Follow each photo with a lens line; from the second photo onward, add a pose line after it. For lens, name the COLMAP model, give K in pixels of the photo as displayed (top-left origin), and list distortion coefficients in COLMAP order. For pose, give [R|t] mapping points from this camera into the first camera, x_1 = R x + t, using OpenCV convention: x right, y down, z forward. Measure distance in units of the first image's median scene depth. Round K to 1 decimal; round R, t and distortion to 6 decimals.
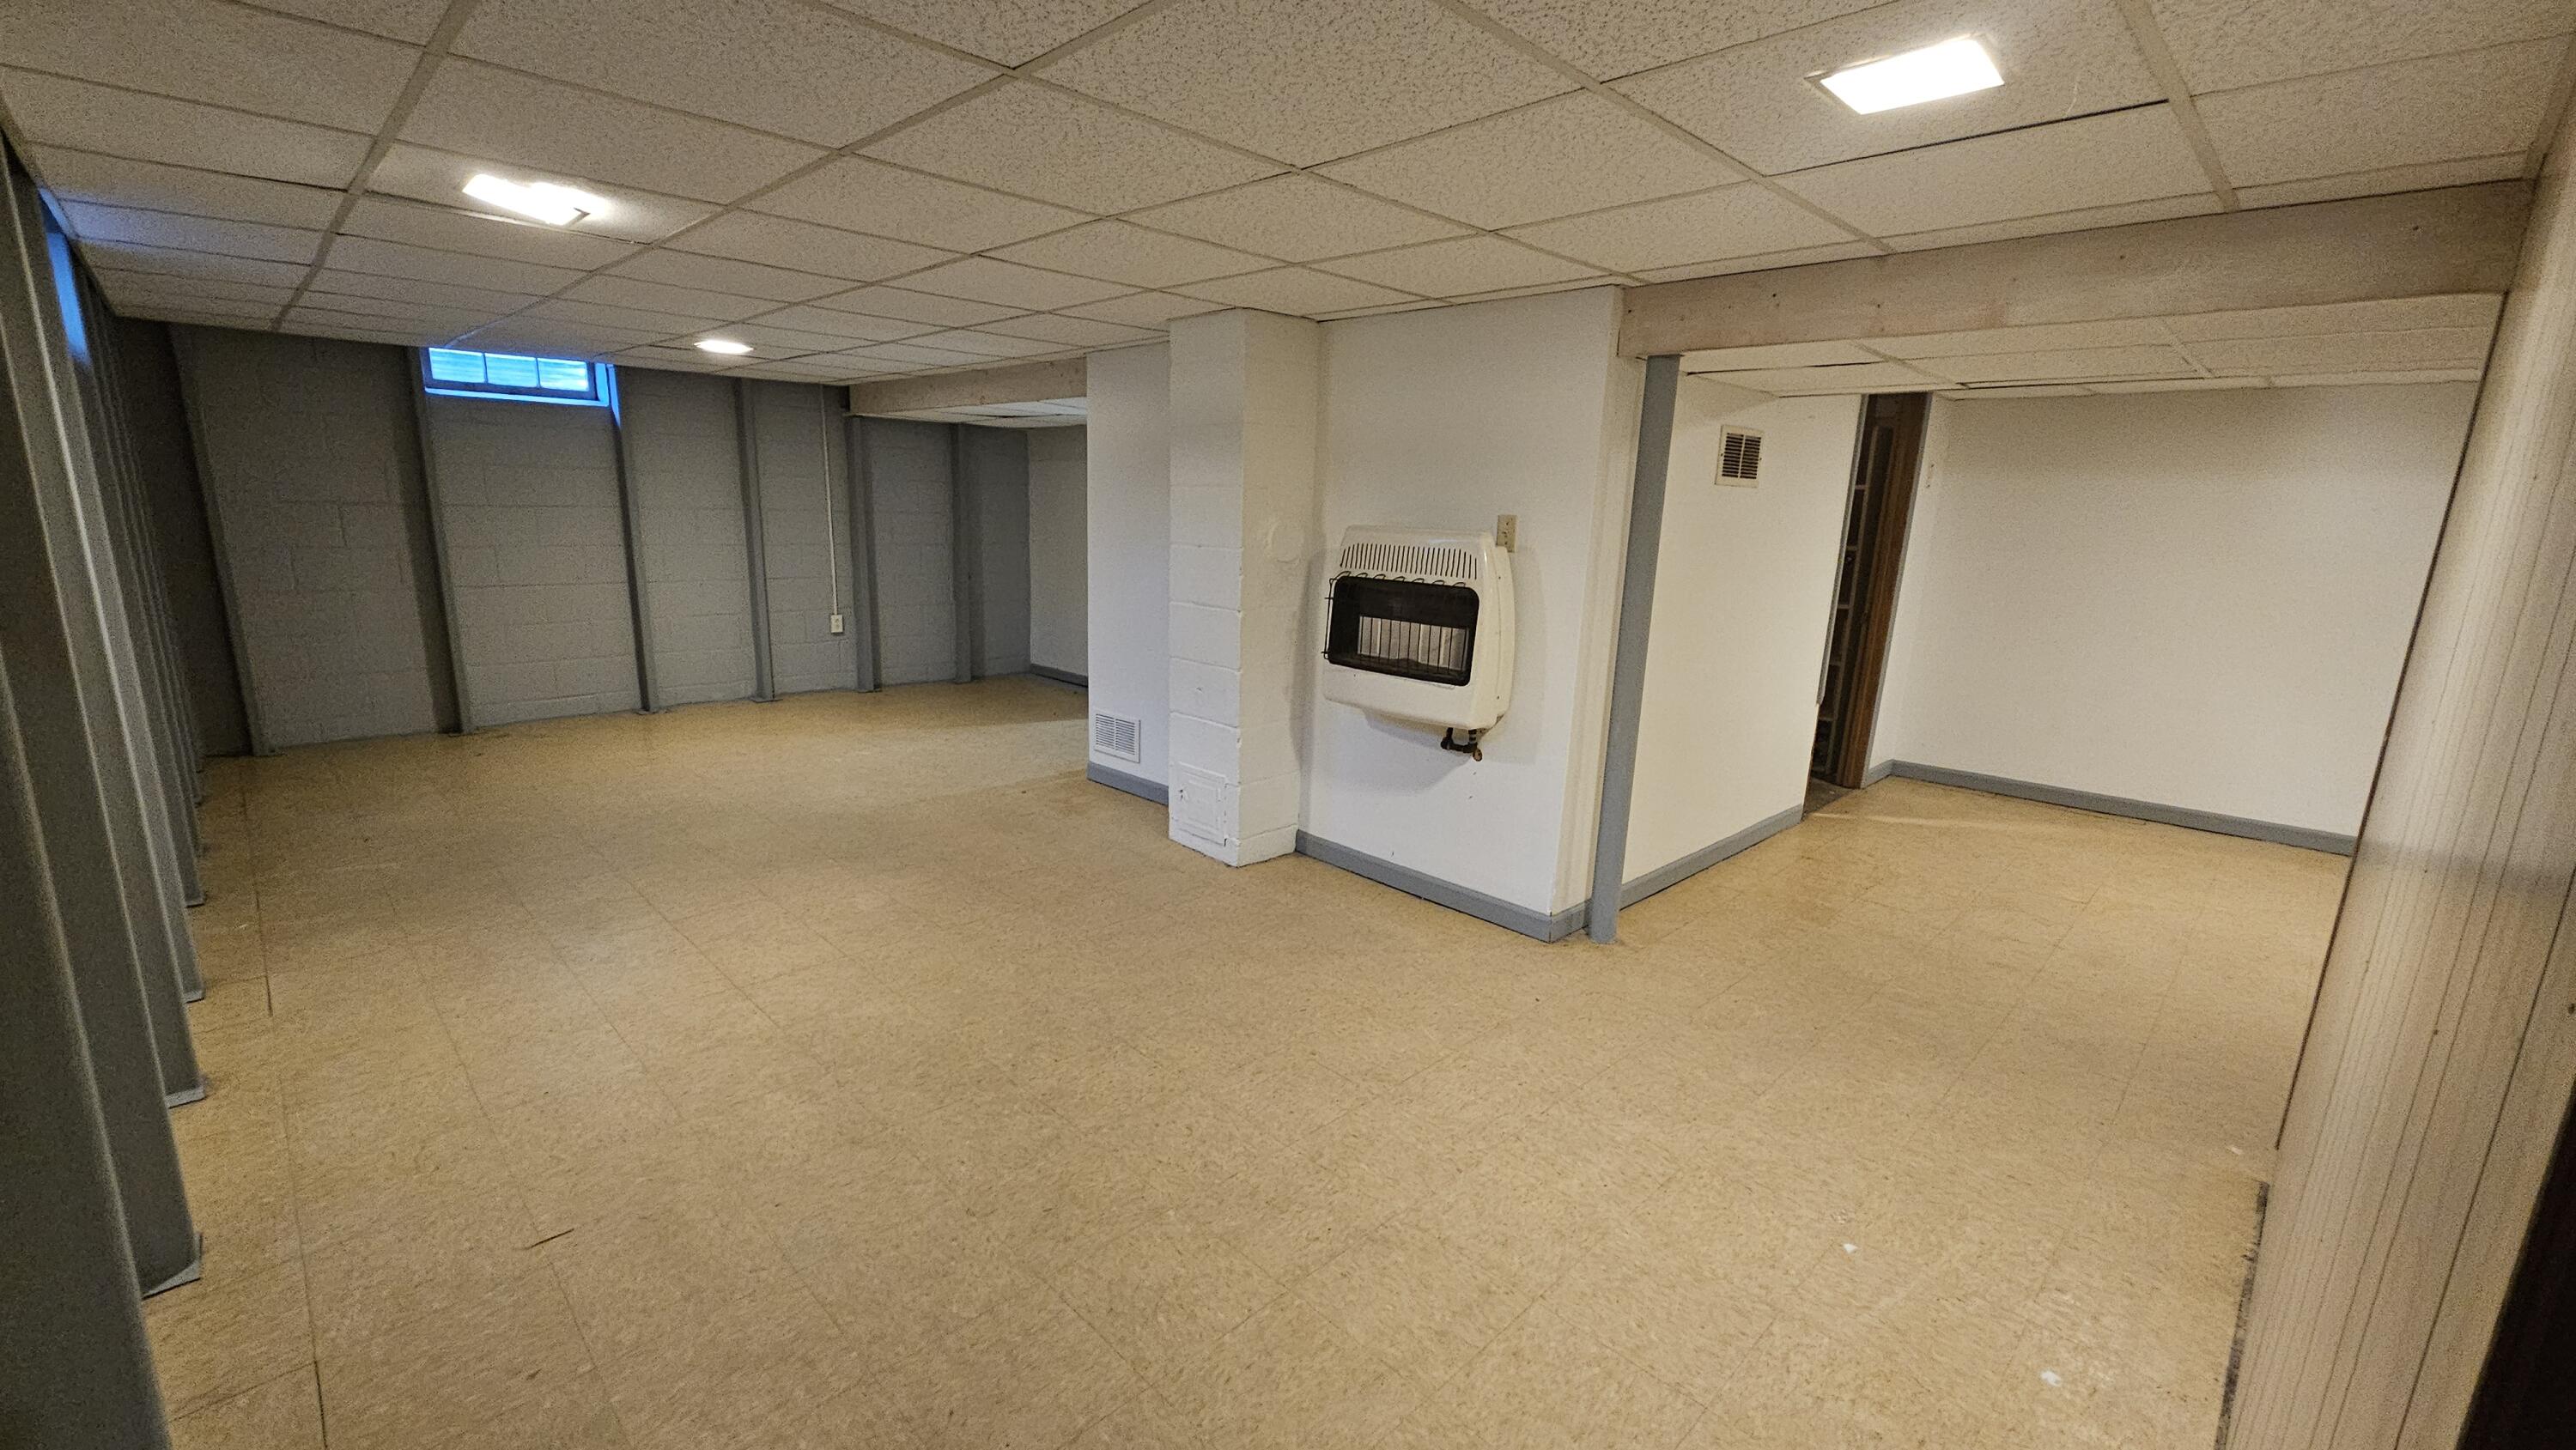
lens RADIAL K [[1051.4, 0, 1266.9], [0, 1051.4, 722.7], [0, 0, 1]] dist [0.002882, 0.000927]
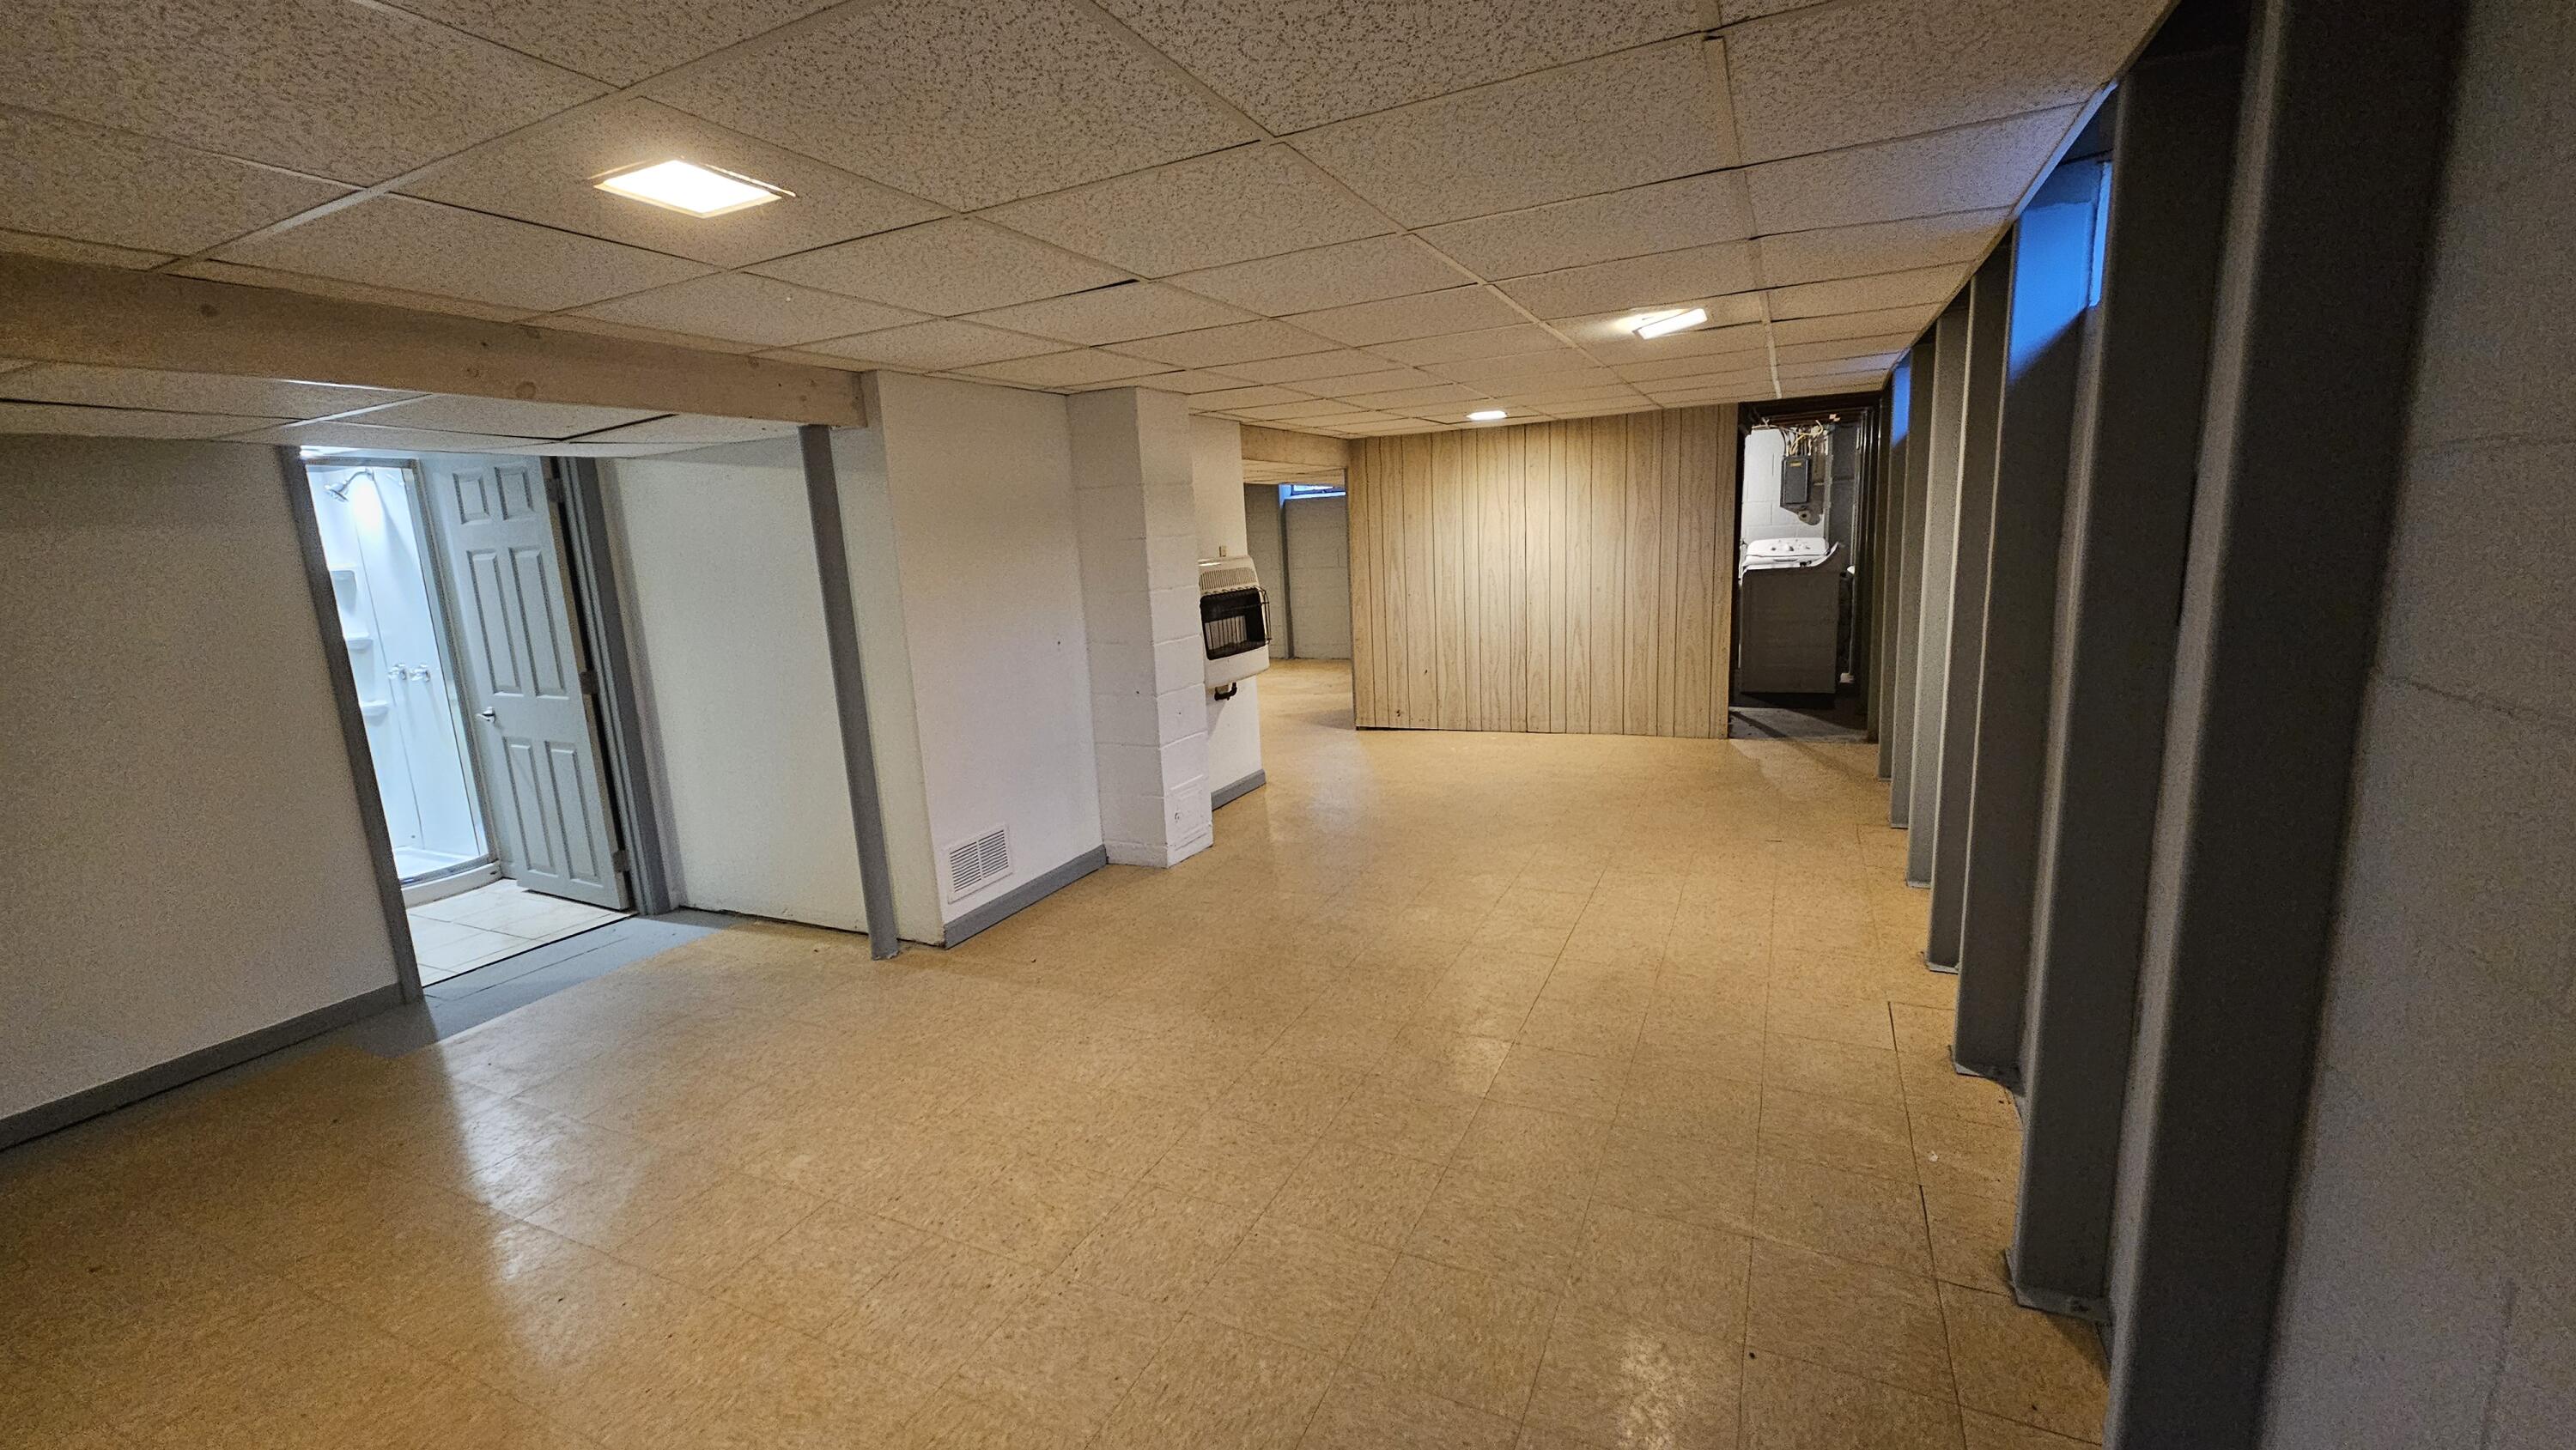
lens RADIAL K [[1051.4, 0, 1271.7], [0, 1051.4, 734.7], [0, 0, 1]] dist [0.002882, 0.000927]
pose [[-0.330319, -0.191497, 0.924239, -1.282600], [0.239730, 0.930071, 0.278384, -0.337596], [-0.912918, 0.313523, -0.261312, 1.354573]]
